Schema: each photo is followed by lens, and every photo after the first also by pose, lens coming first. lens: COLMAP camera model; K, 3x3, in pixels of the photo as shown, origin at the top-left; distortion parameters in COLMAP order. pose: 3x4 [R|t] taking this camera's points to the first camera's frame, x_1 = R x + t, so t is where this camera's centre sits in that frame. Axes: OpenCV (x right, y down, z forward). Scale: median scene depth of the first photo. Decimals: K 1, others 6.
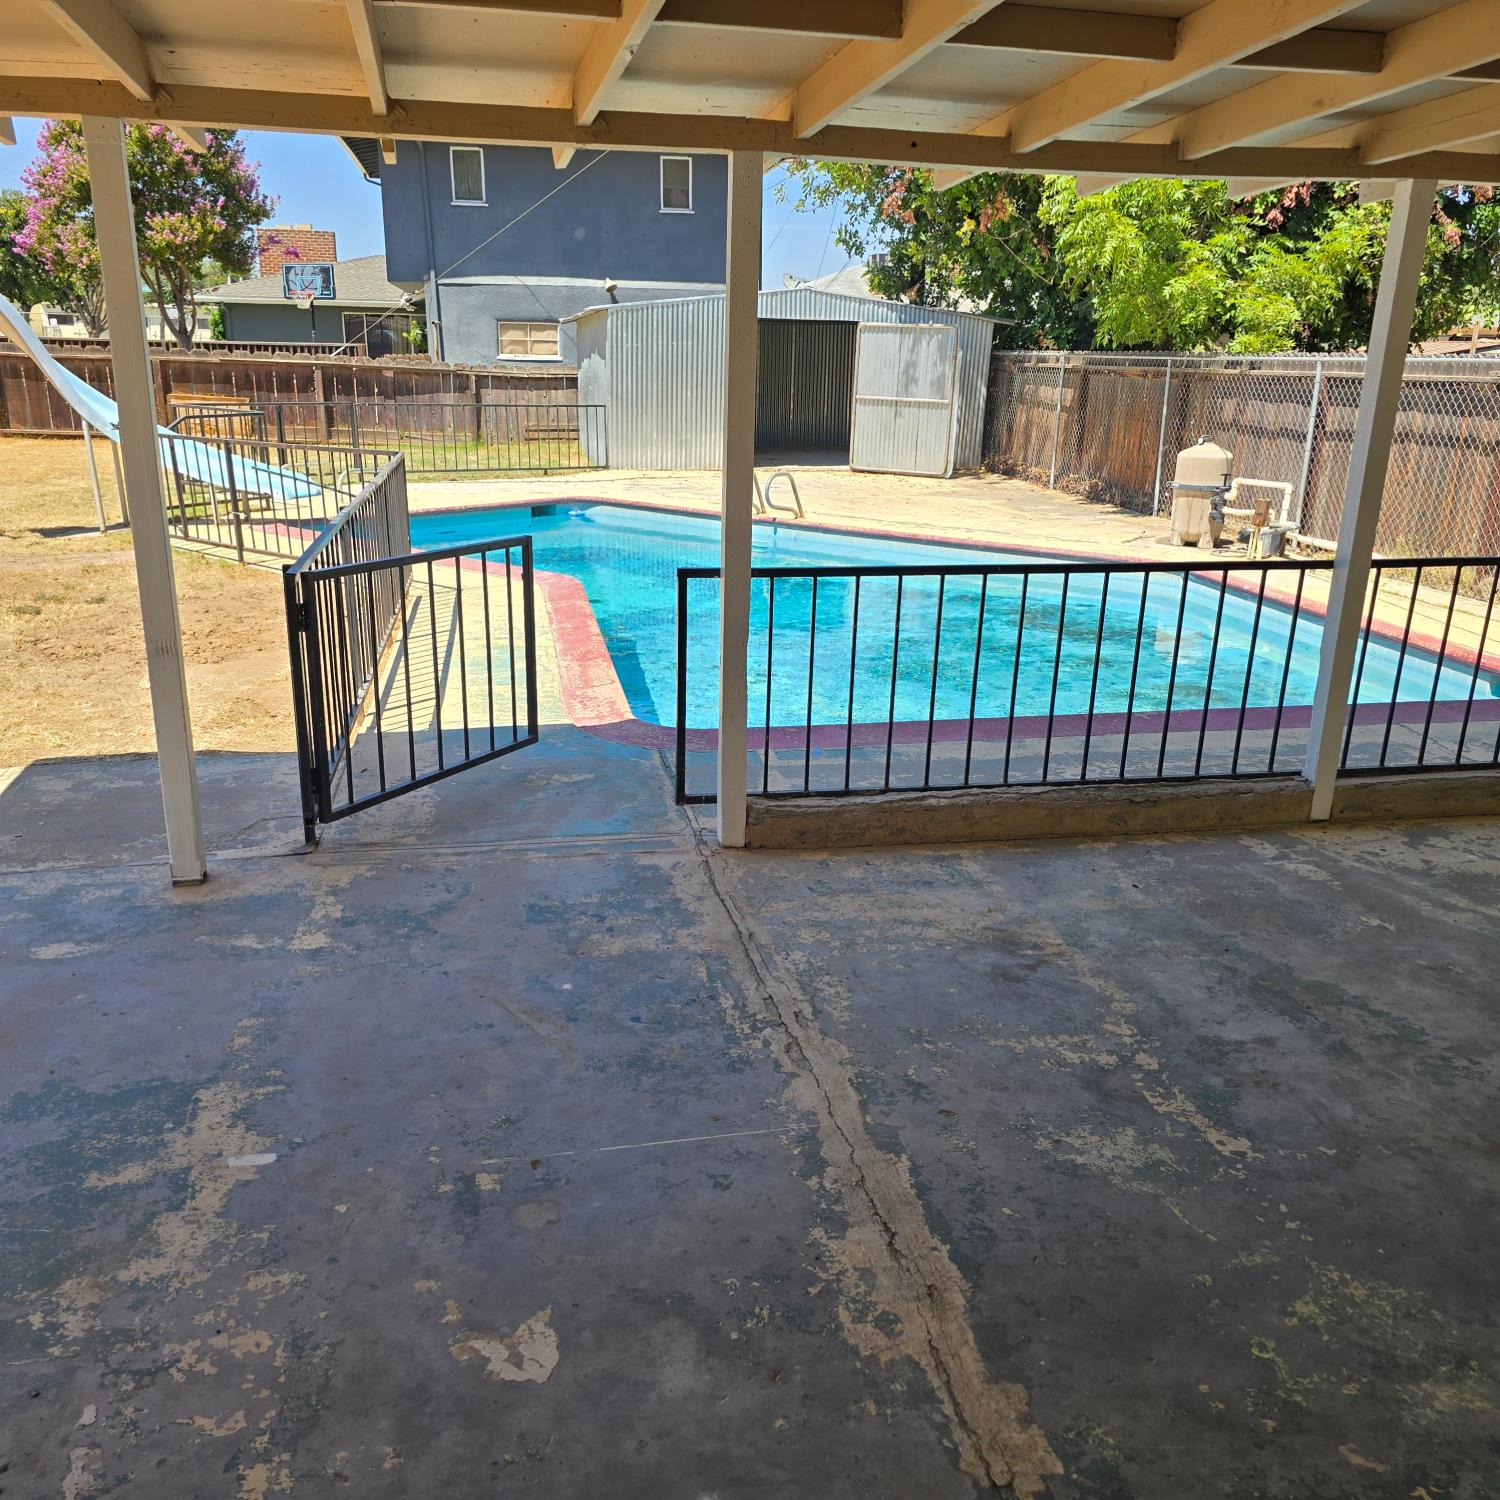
lens RADIAL K [[1357.4, 0, 757.1], [0, 1357.4, 774.1], [0, 0, 1]] dist [0.083162, -0.095858]
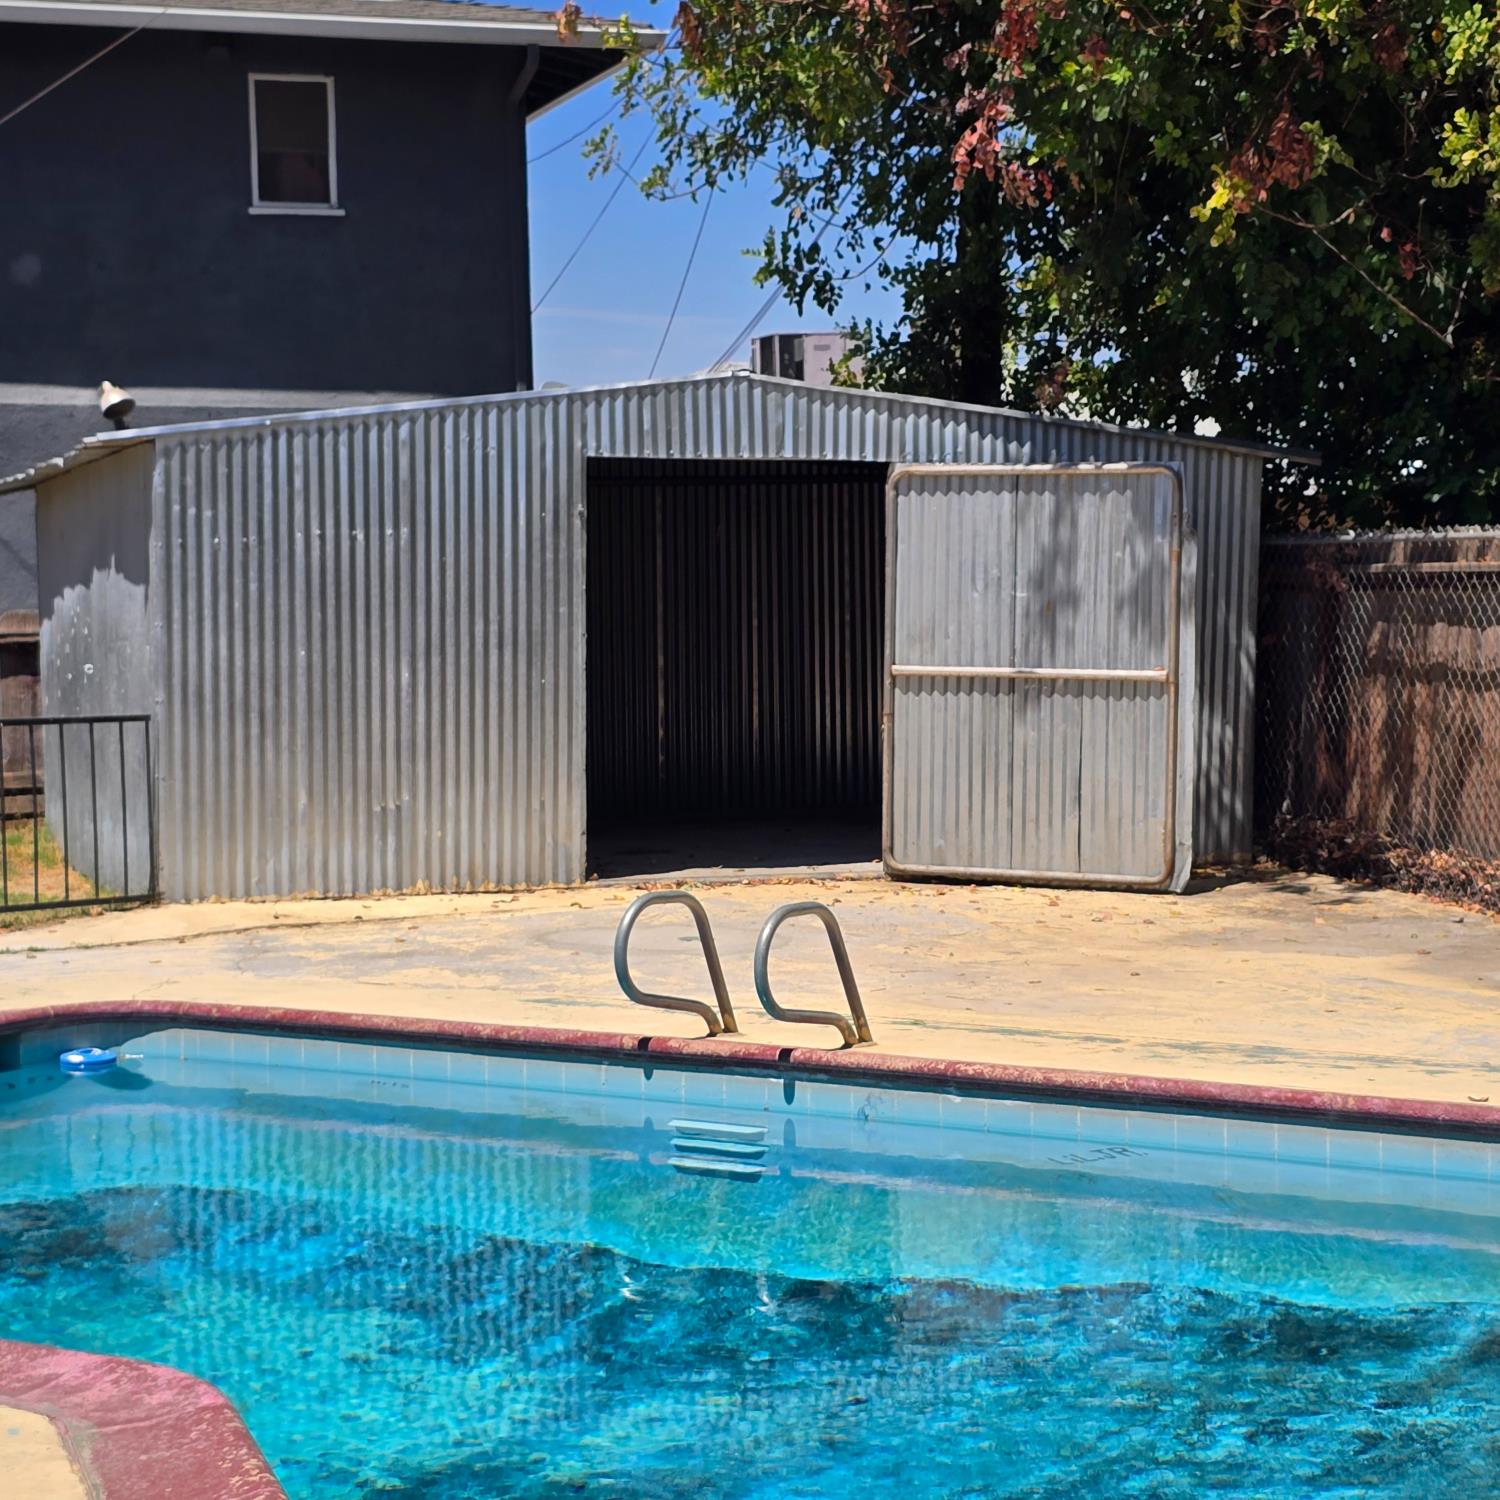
lens RADIAL K [[2954.8, 0, 748.6], [0, 2954.8, 795.2], [0, 0, 1]] dist [0.373402, -2.051430]
pose [[0.988733, -0.033921, 0.145795, -0.073849], [0.067216, 0.970877, -0.229955, -0.076765], [-0.133749, 0.237164, 0.962219, 0.295257]]
